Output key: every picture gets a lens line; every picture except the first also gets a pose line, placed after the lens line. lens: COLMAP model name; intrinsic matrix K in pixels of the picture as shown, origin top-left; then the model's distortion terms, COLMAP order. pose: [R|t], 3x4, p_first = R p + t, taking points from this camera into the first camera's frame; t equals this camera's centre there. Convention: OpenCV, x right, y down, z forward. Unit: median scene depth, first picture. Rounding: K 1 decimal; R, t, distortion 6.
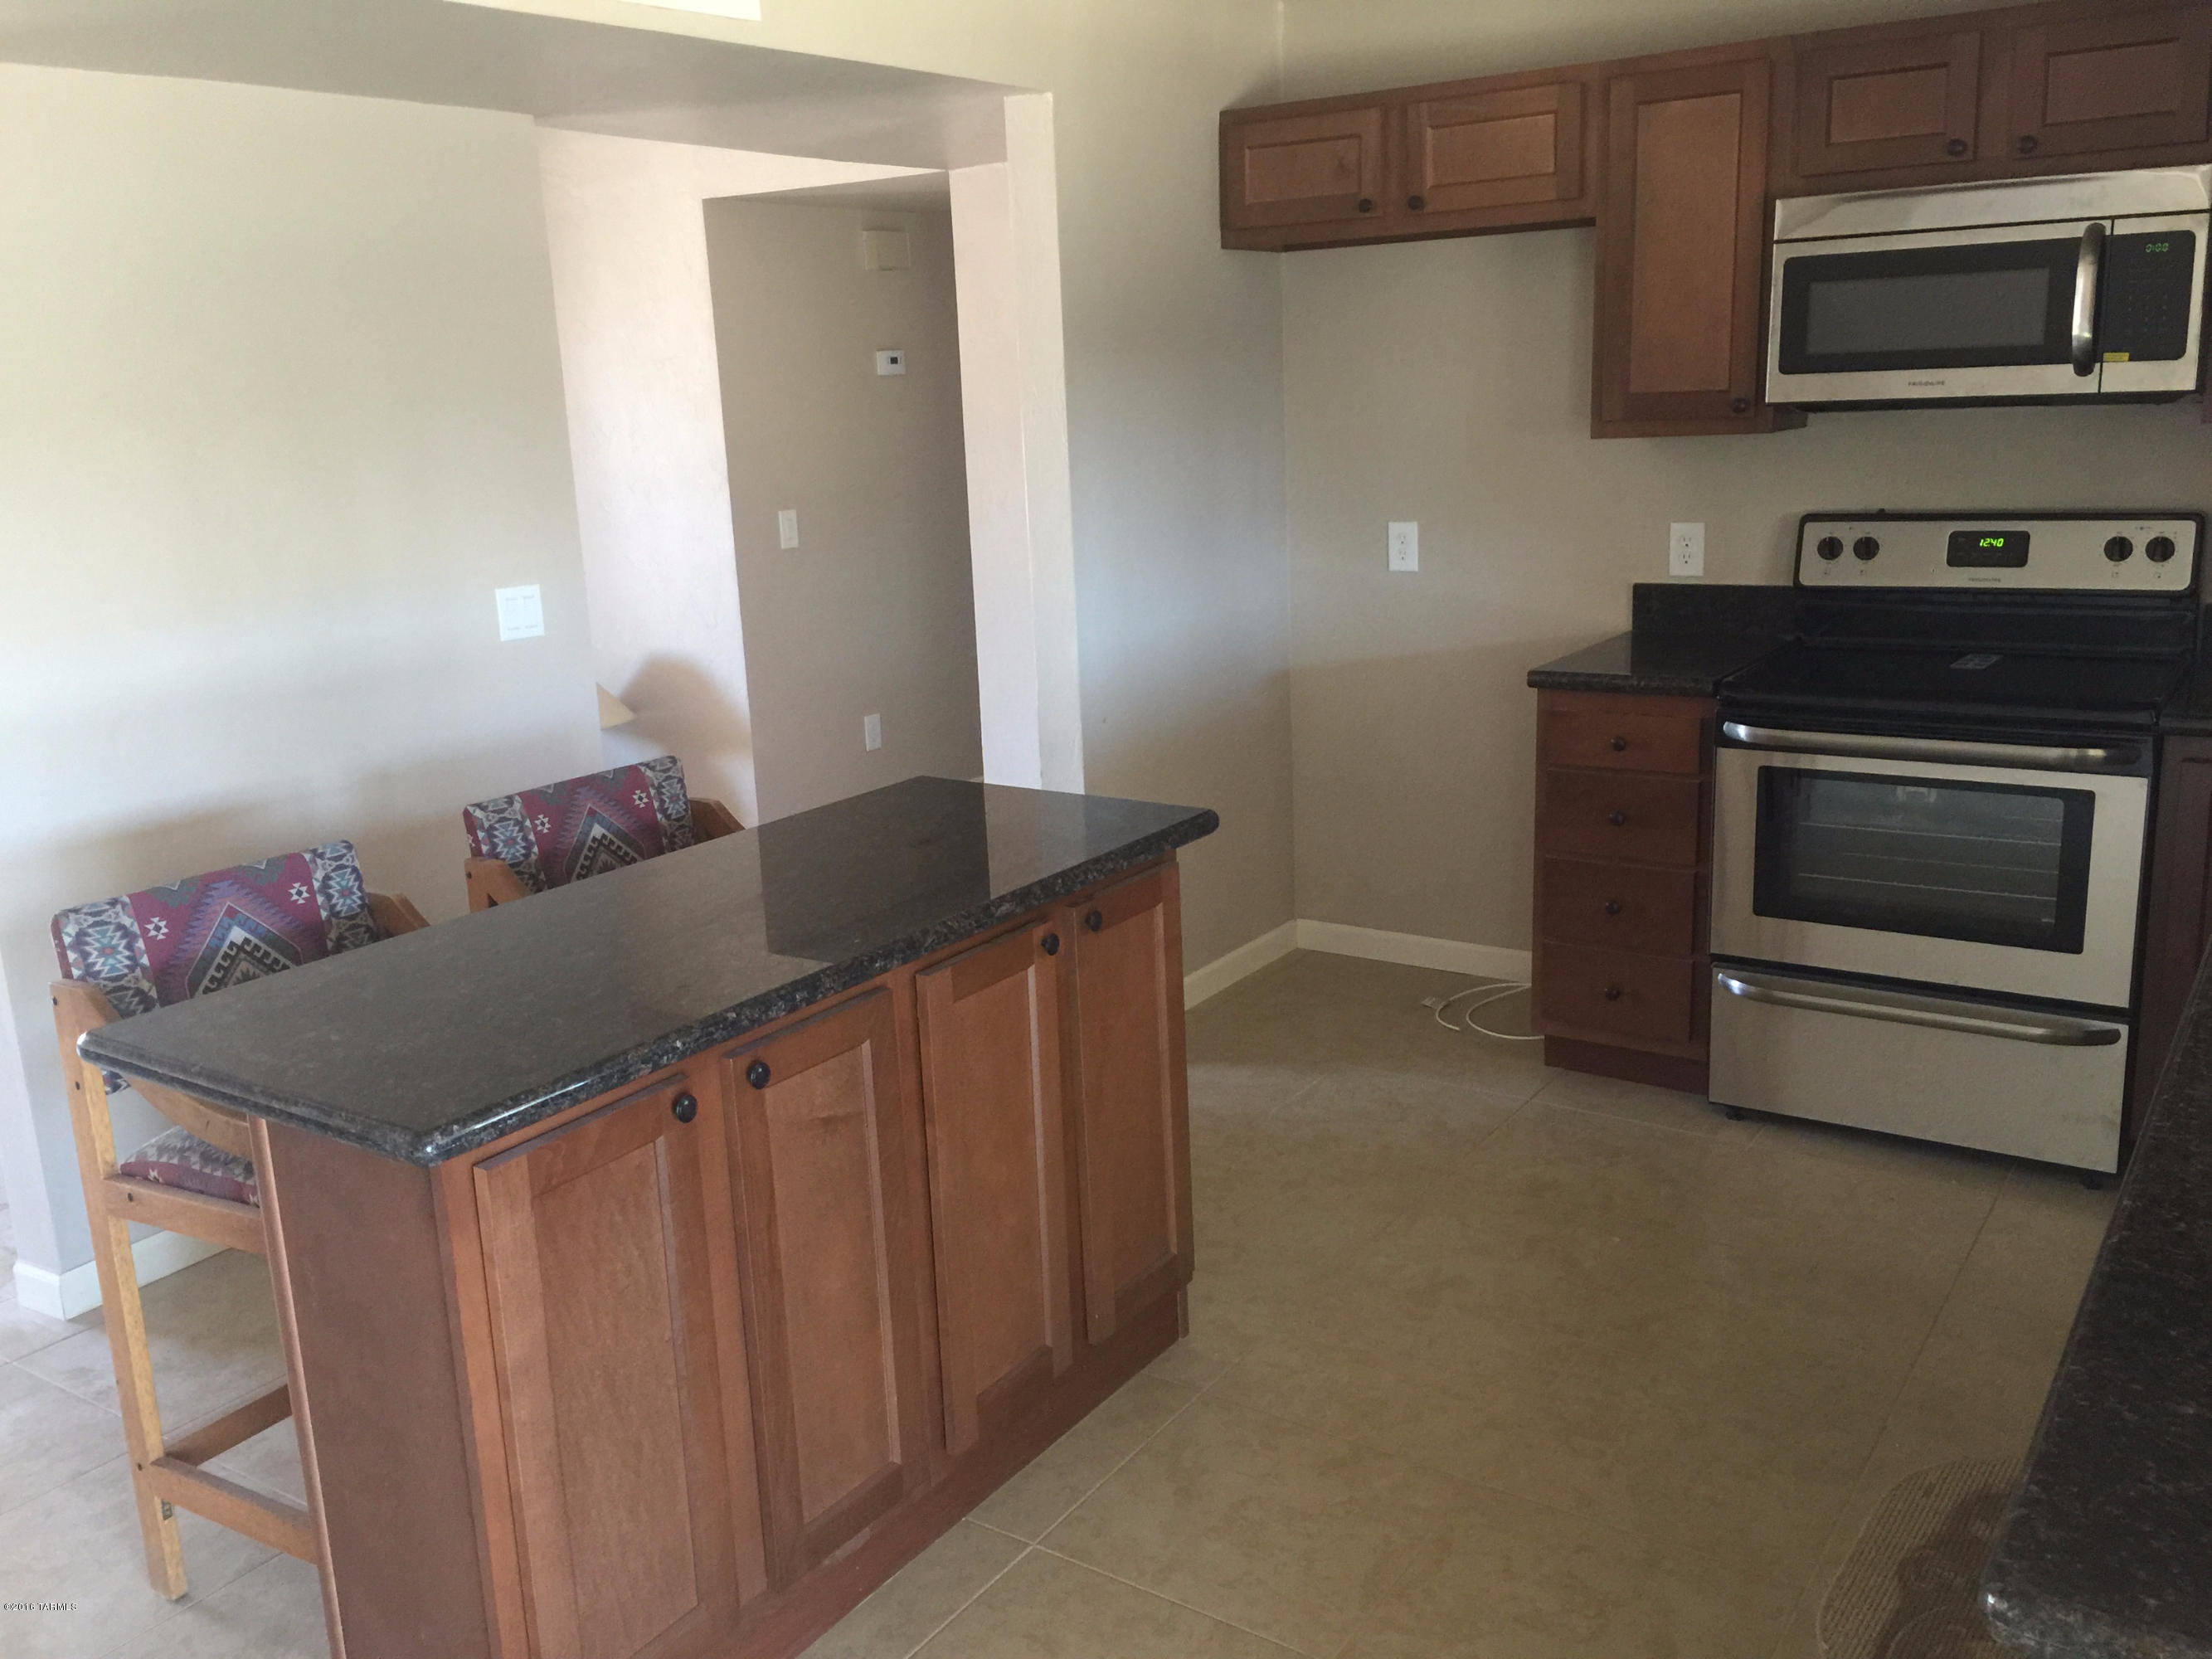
lens RADIAL K [[1890.0, 0, 1106.0], [0, 1890.0, 829.5], [0, 0, 1]] dist [0.066186, -0.085923]
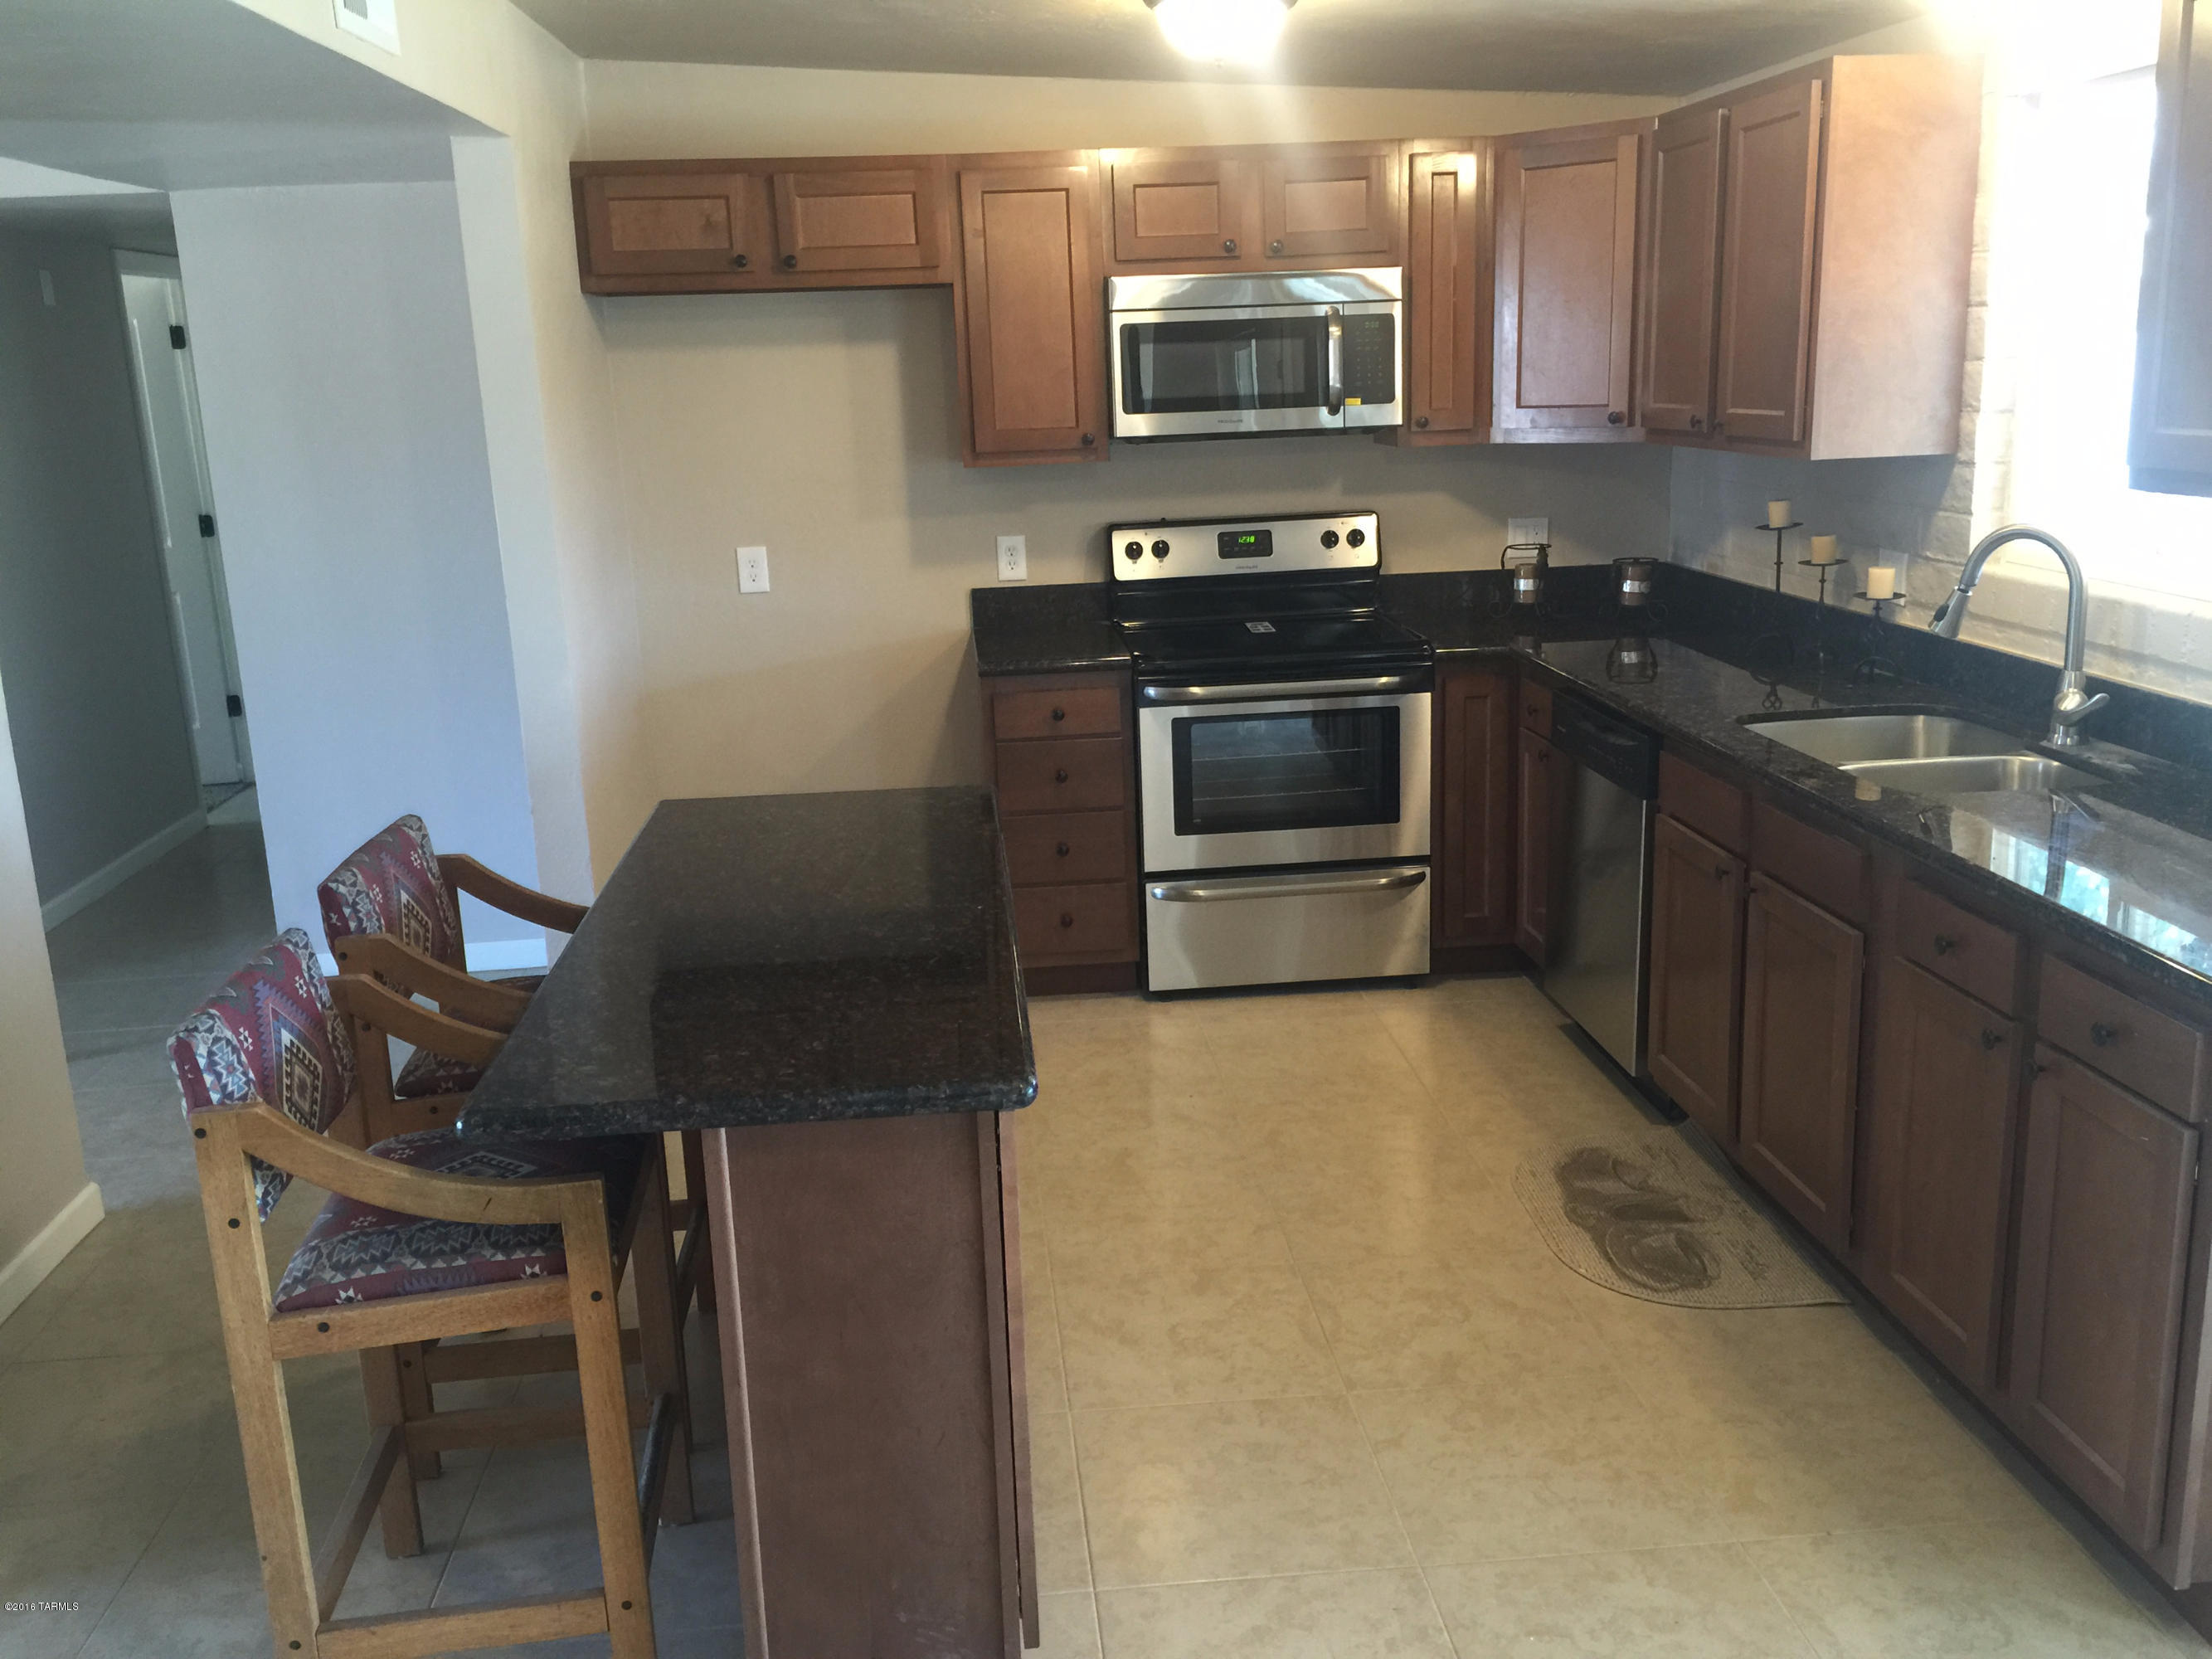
lens RADIAL K [[1890.0, 0, 1106.0], [0, 1890.0, 829.5], [0, 0, 1]] dist [0.066186, -0.085923]
pose [[0.774848, -0.140047, 0.616440, -0.466645], [0.151485, 0.987874, 0.034018, -0.009256], [-0.613729, 0.067023, 0.786667, 0.029151]]
